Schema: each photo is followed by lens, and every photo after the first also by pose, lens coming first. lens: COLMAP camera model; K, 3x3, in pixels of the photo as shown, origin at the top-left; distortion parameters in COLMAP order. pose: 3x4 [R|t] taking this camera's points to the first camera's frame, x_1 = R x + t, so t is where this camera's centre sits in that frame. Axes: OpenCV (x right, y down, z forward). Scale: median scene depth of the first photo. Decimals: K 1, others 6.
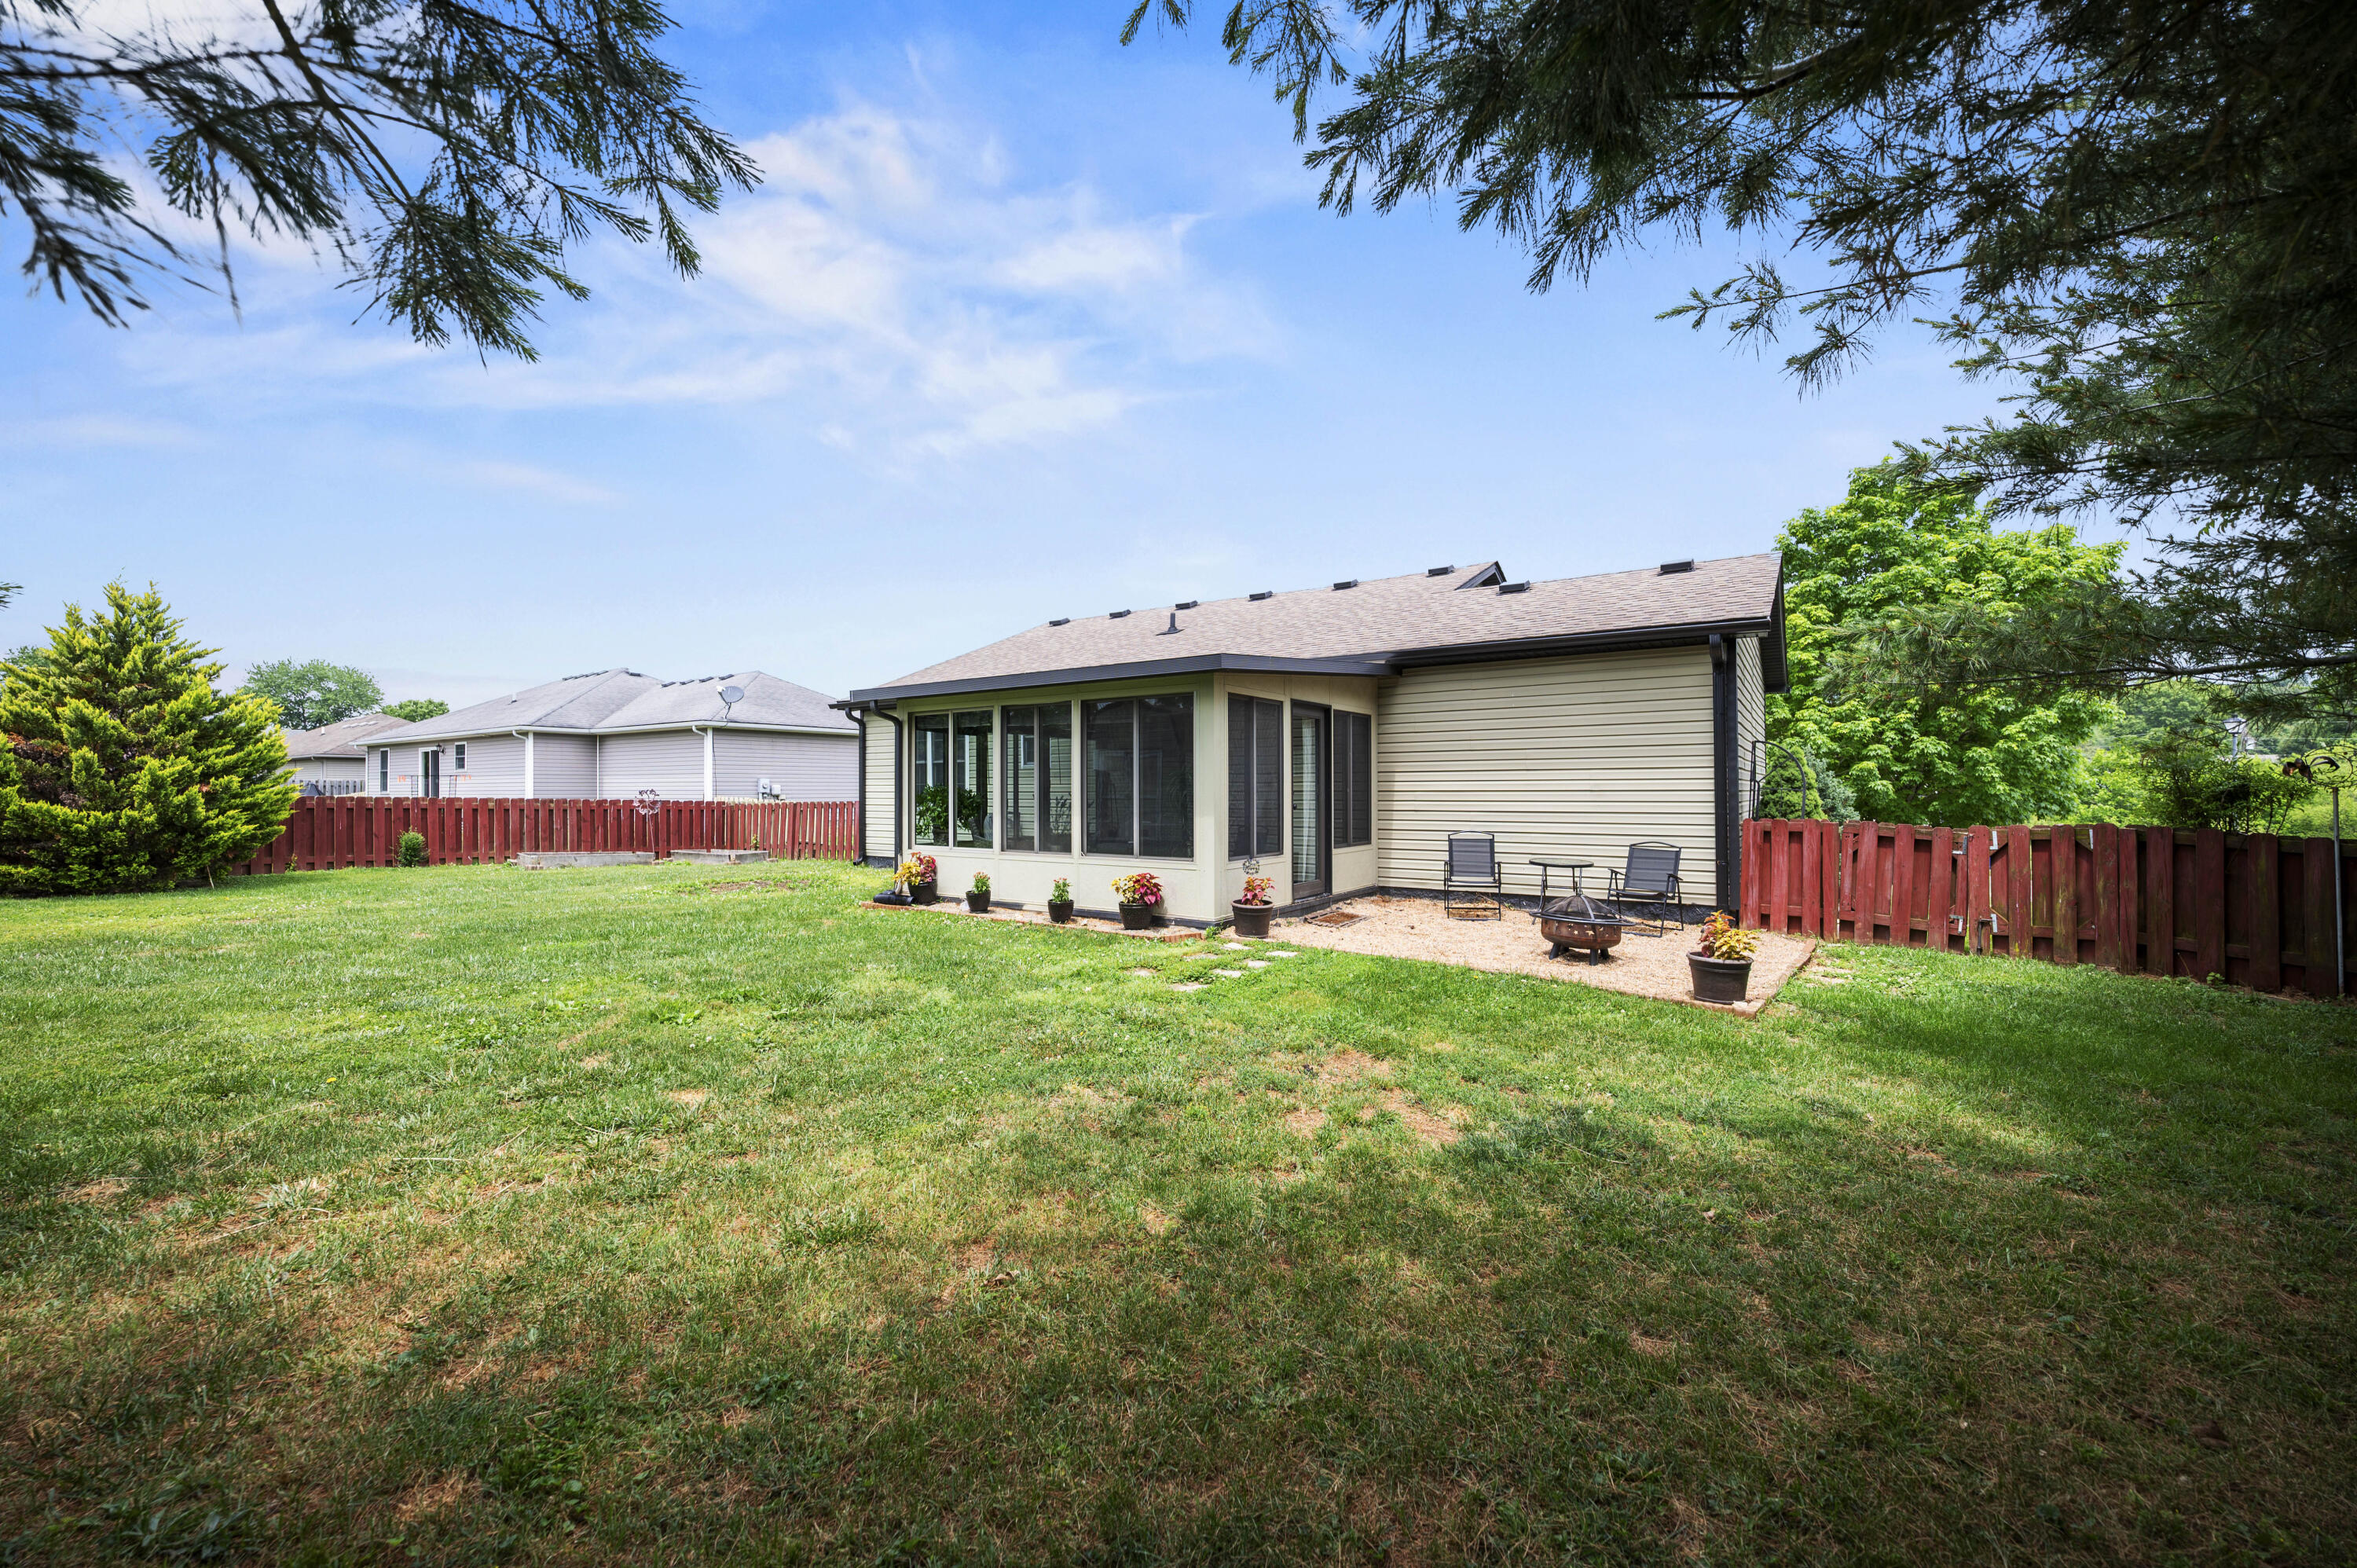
lens RADIAL K [[952.2, 0, 1168.1], [0, 952.2, 780.8], [0, 0, 1]] dist [-0.000778, 0.000131]
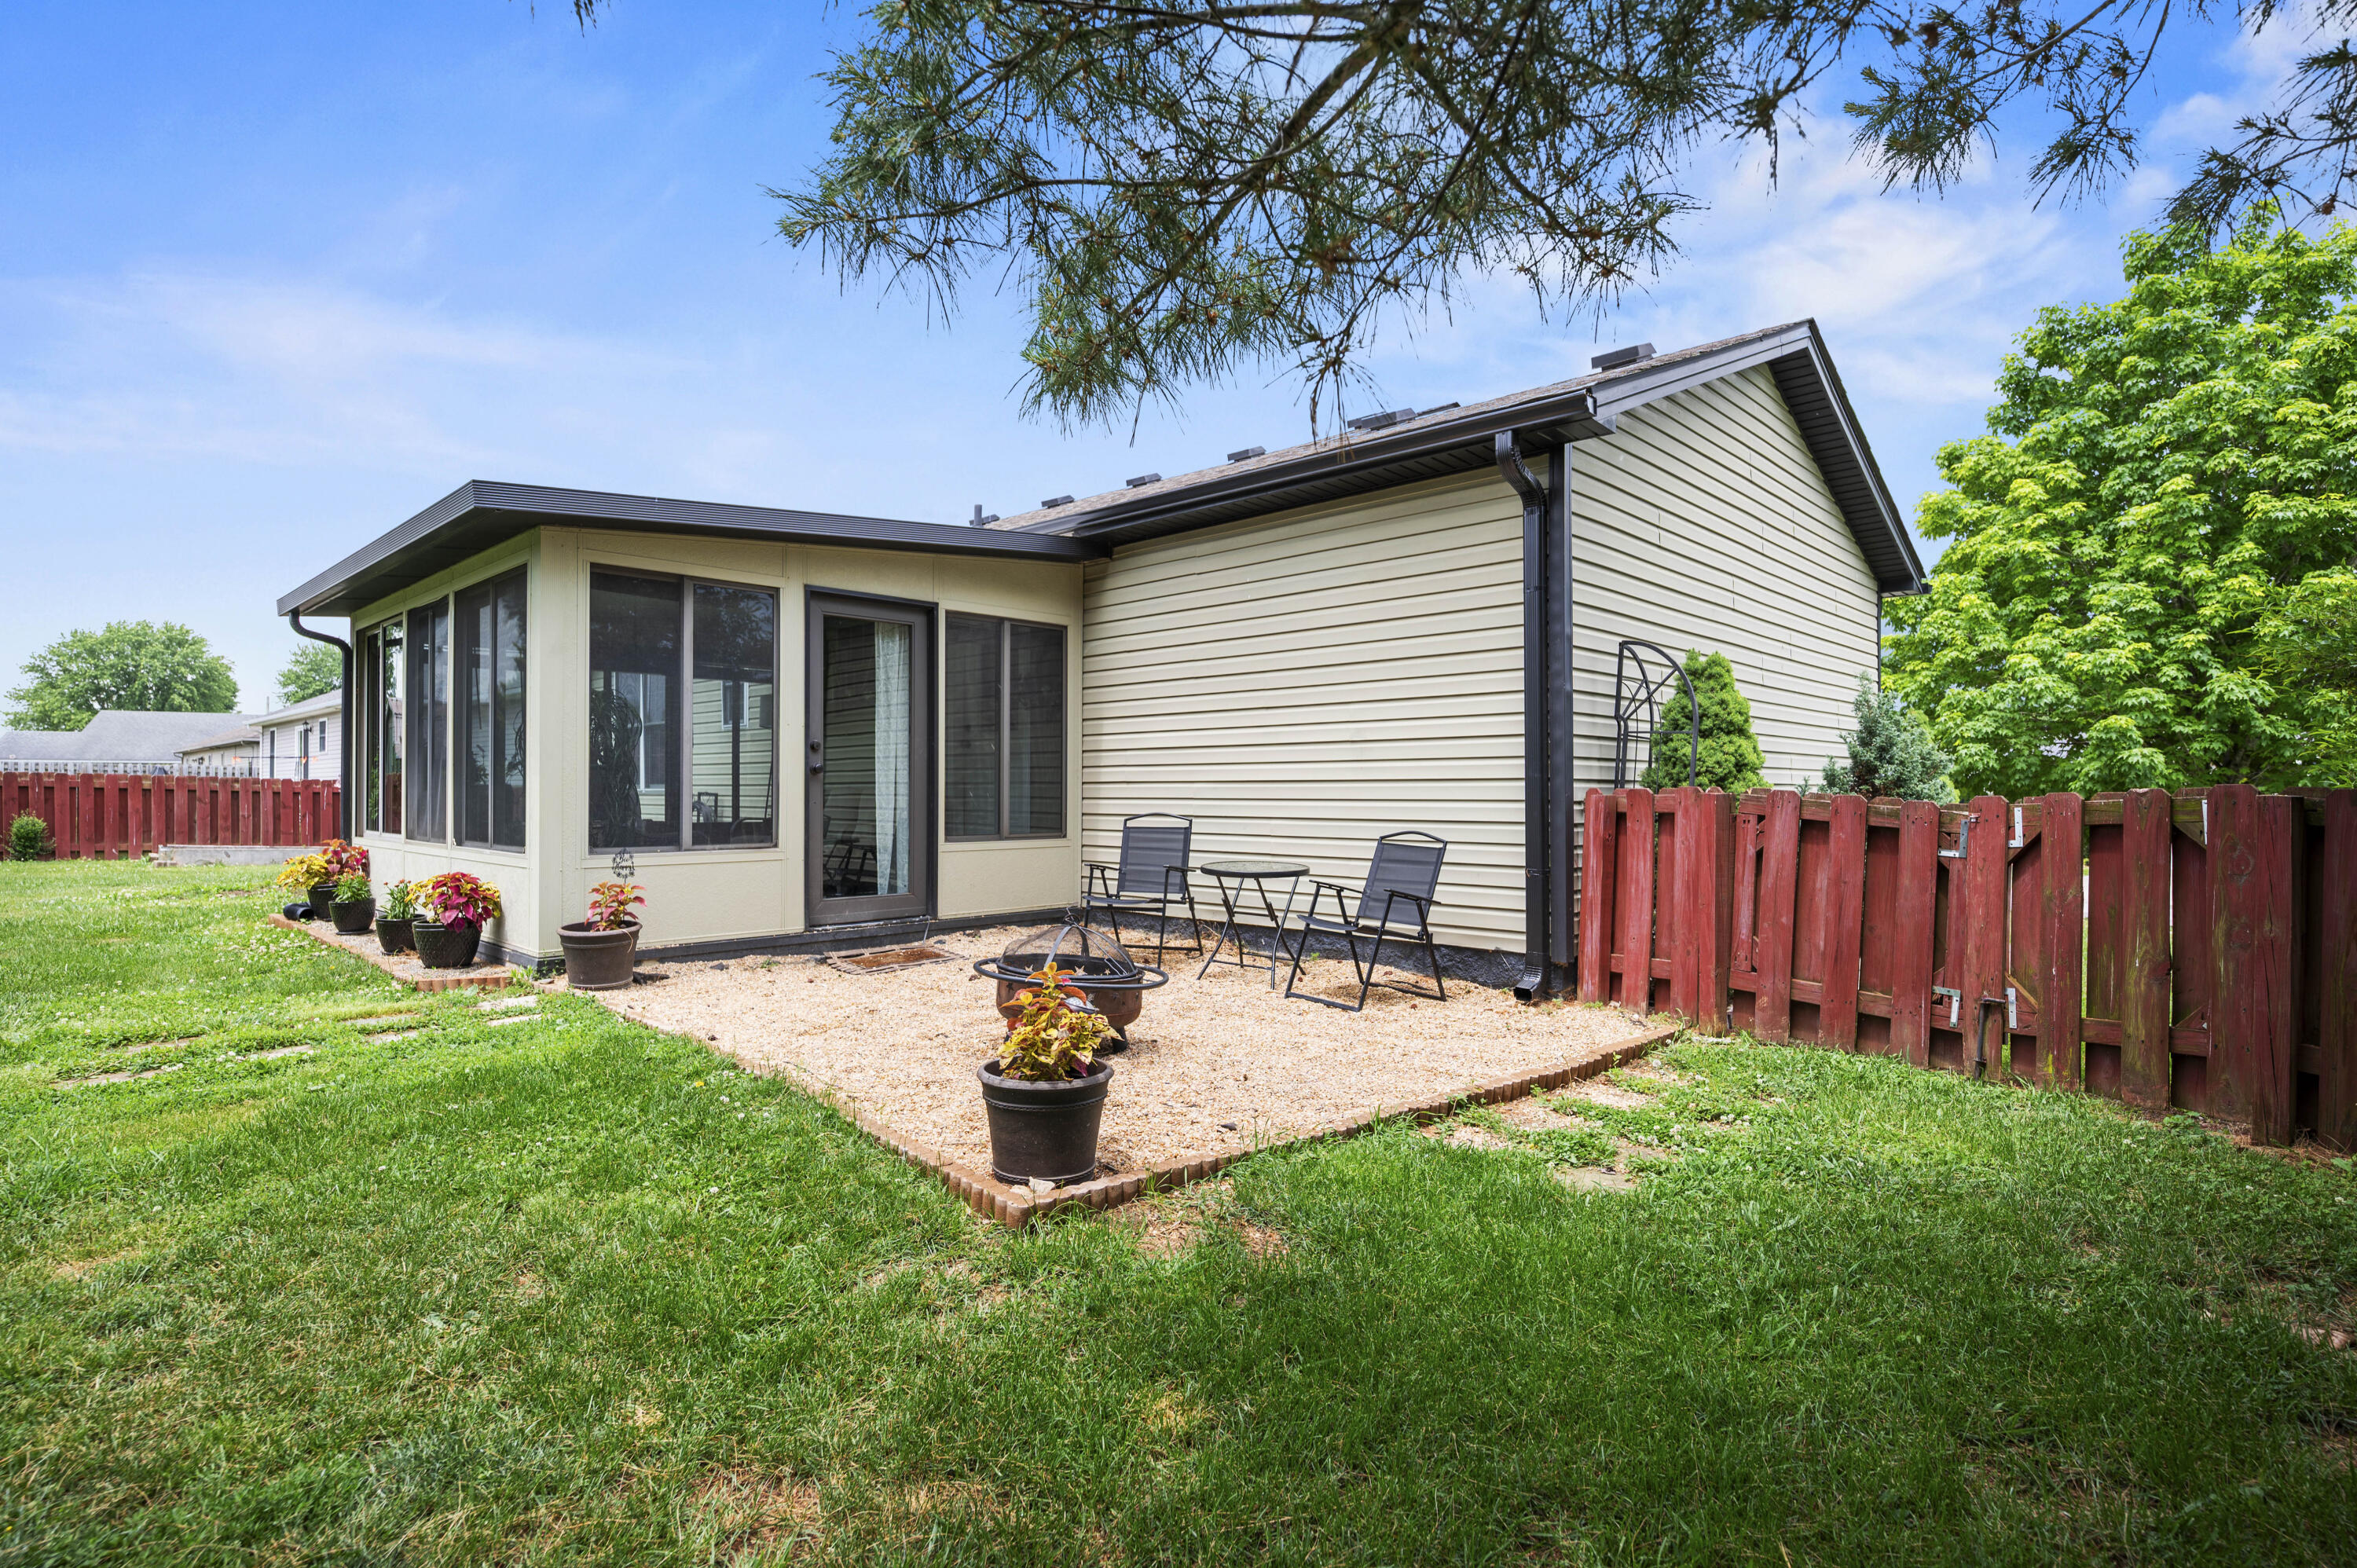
lens RADIAL K [[1176.9, 0, 1178.5], [0, 1176.9, 784.0], [0, 0, 1]] dist [0.002078, 0.000435]
pose [[0.985805, 0.002955, -0.167867, 0.307877], [-0.002565, 0.999993, 0.002543, 0.022469], [0.167873, -0.002076, 0.985806, 0.202479]]
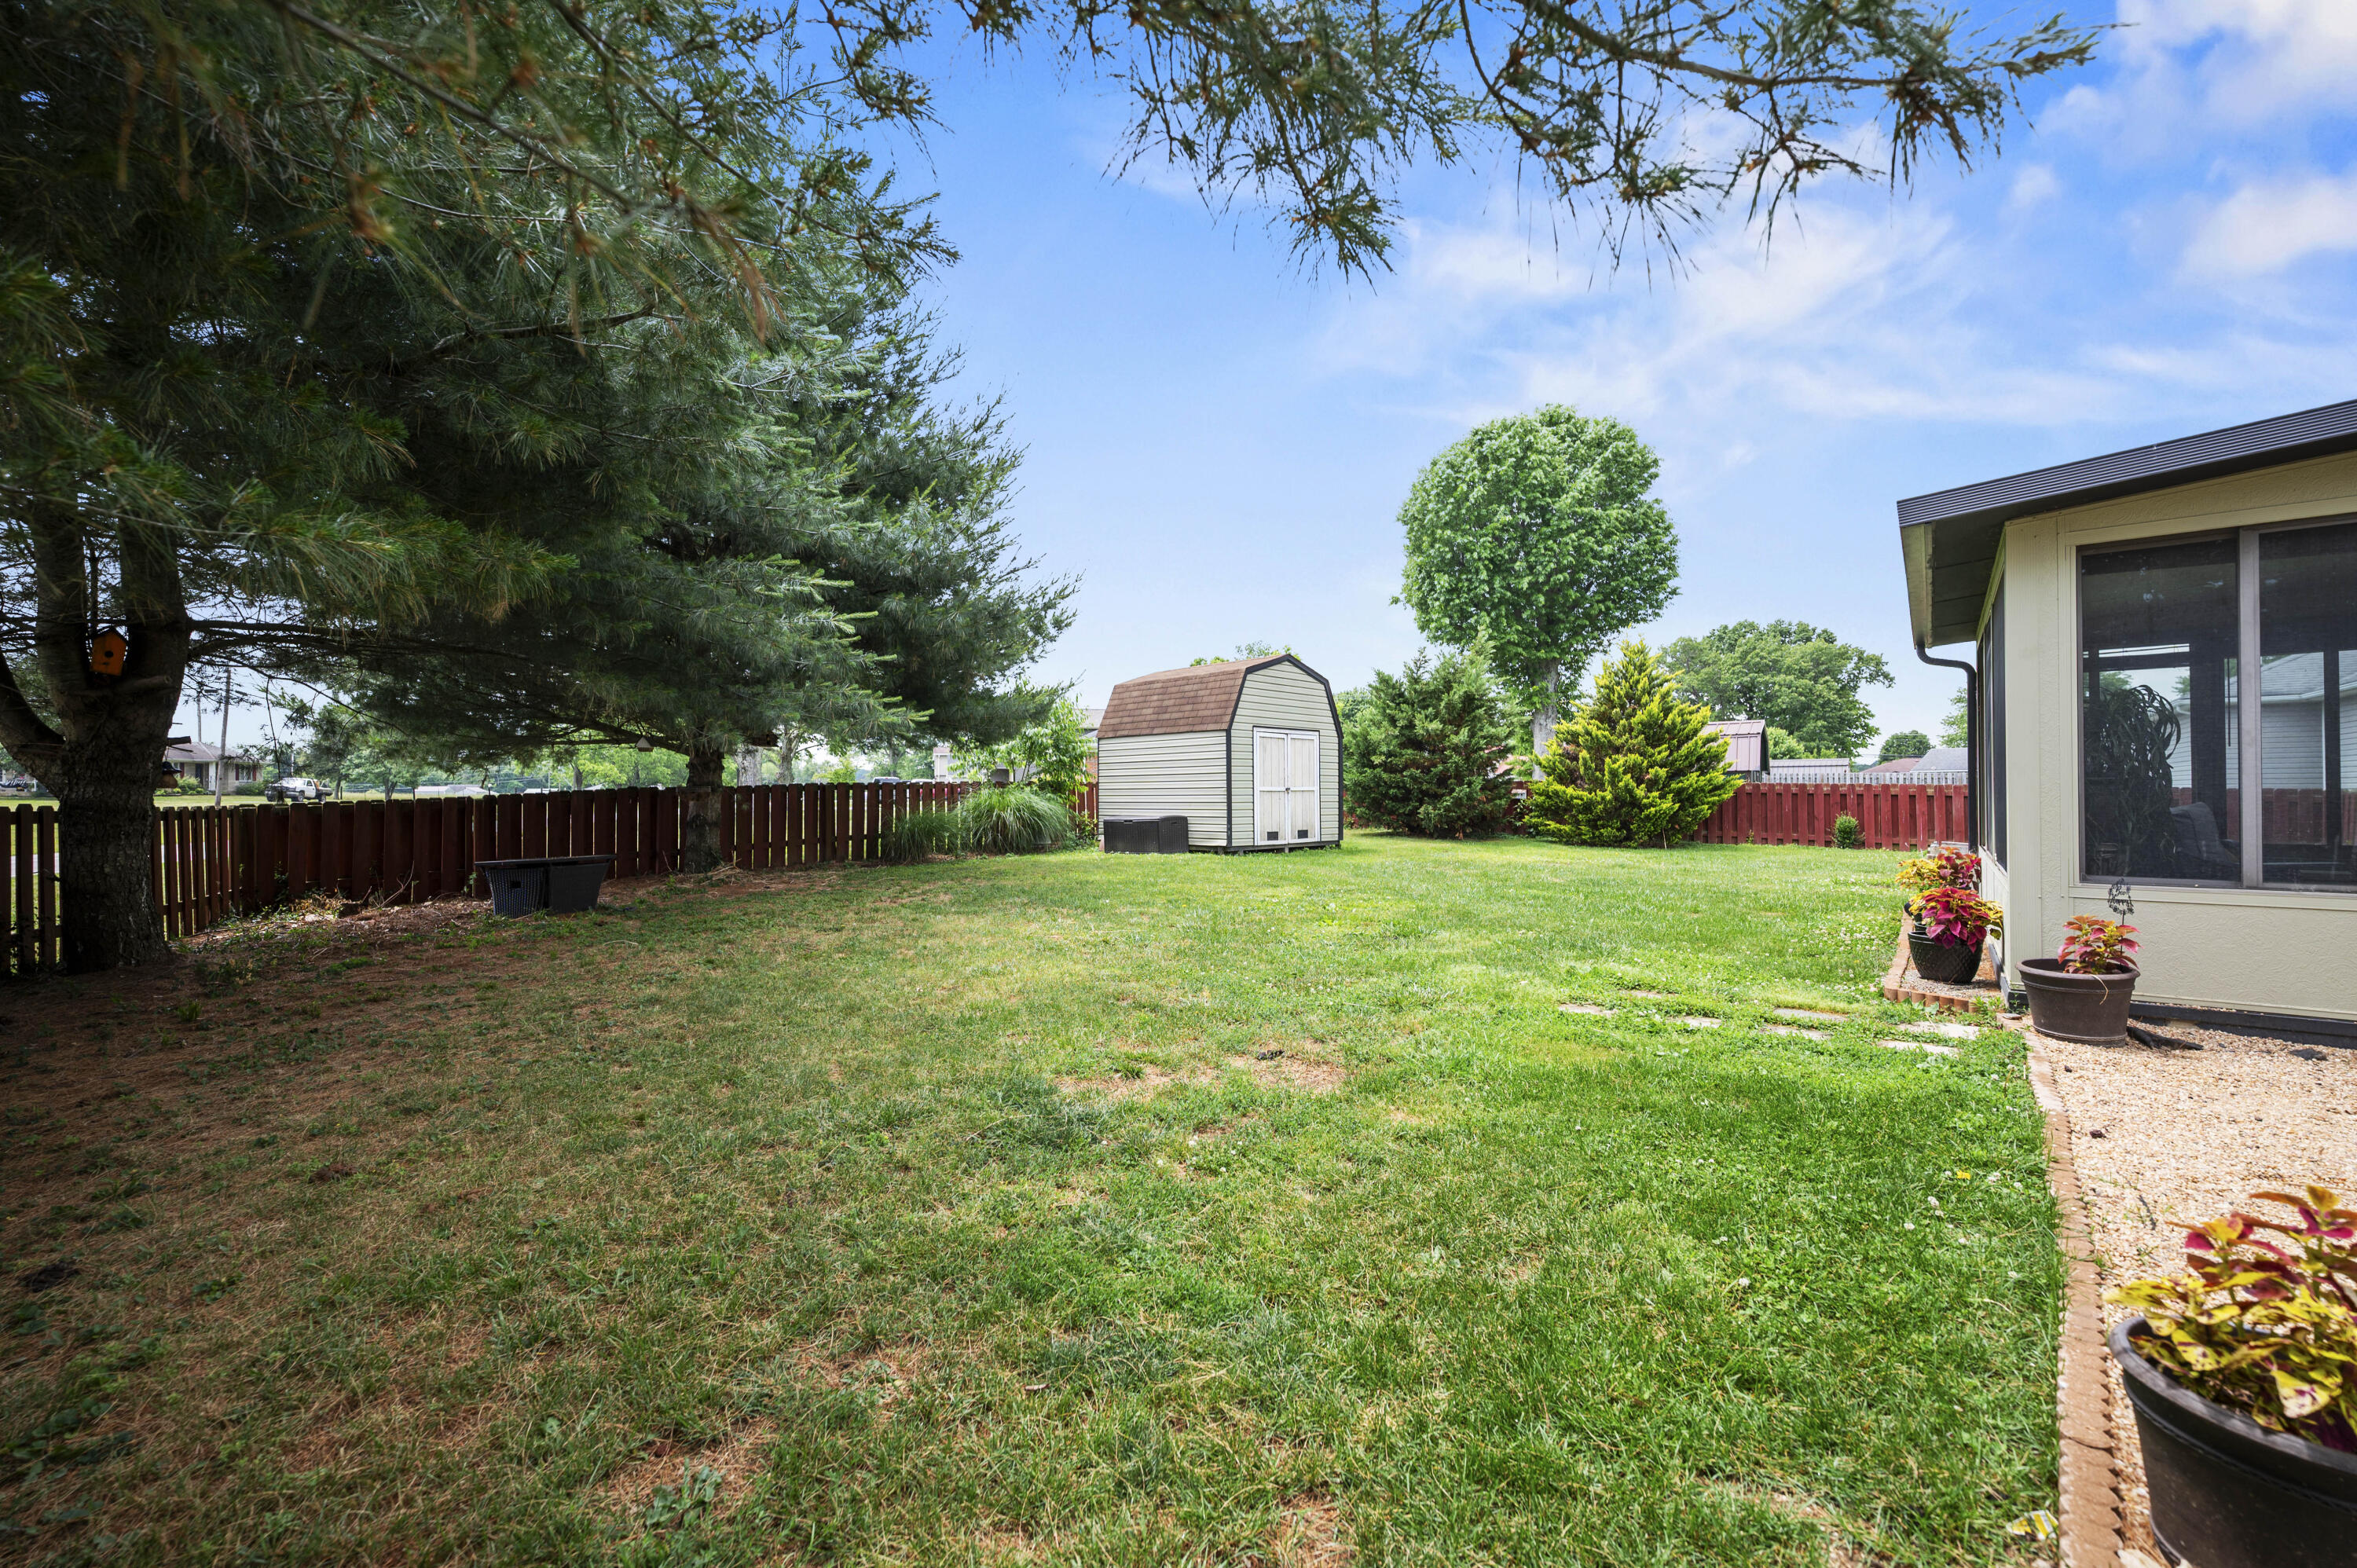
lens RADIAL K [[947.3, 0, 1153.3], [0, 947.3, 787.7], [0, 0, 1]] dist [0.000339, 0.000019]
pose [[-0.089066, -0.004517, -0.996015, 0.347242], [0.012845, 0.999901, -0.005683, 0.018011], [0.995943, -0.013300, -0.088999, 0.319121]]
